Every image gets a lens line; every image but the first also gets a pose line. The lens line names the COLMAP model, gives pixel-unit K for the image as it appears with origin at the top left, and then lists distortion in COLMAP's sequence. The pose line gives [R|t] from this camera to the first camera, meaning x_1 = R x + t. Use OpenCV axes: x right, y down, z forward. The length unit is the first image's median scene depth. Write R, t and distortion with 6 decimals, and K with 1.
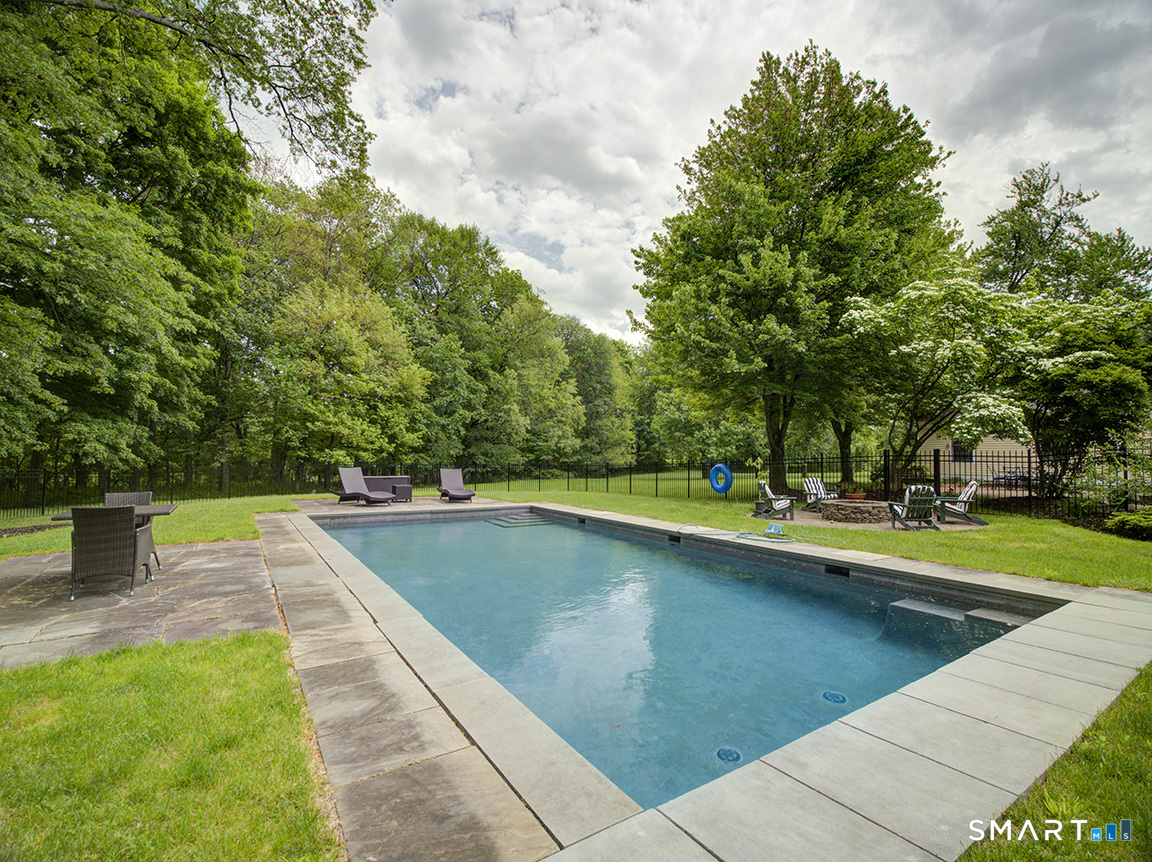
lens RADIAL K [[527.0, 0, 575.8], [0, 527.0, 428.8], [0, 0, 1]] dist [-0.016206, -0.001005]
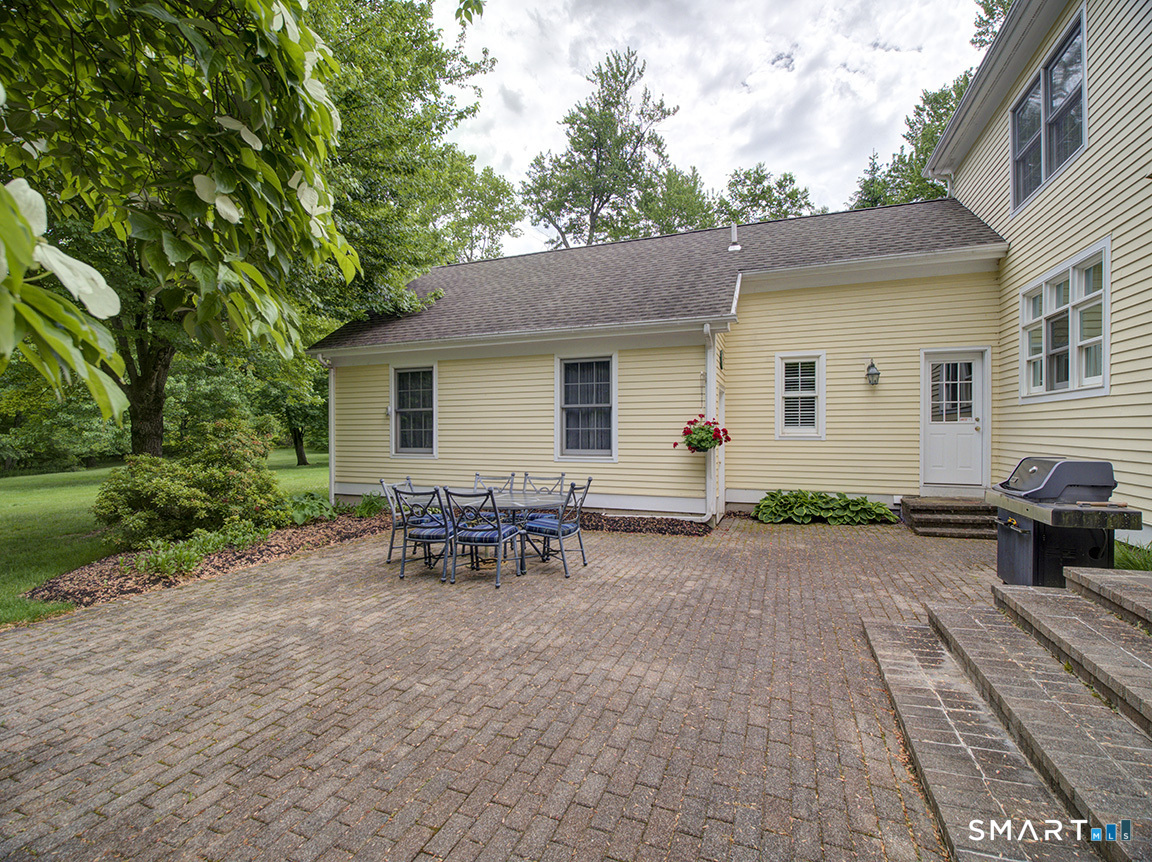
lens RADIAL K [[527.0, 0, 575.5], [0, 527.0, 432.0], [0, 0, 1]] dist [-0.016206, -0.001005]
pose [[0.800031, -0.016905, 0.599721, 0.362131], [-0.018775, 0.998408, 0.053189, 0.015462], [-0.599665, -0.053812, 0.798440, 0.391659]]
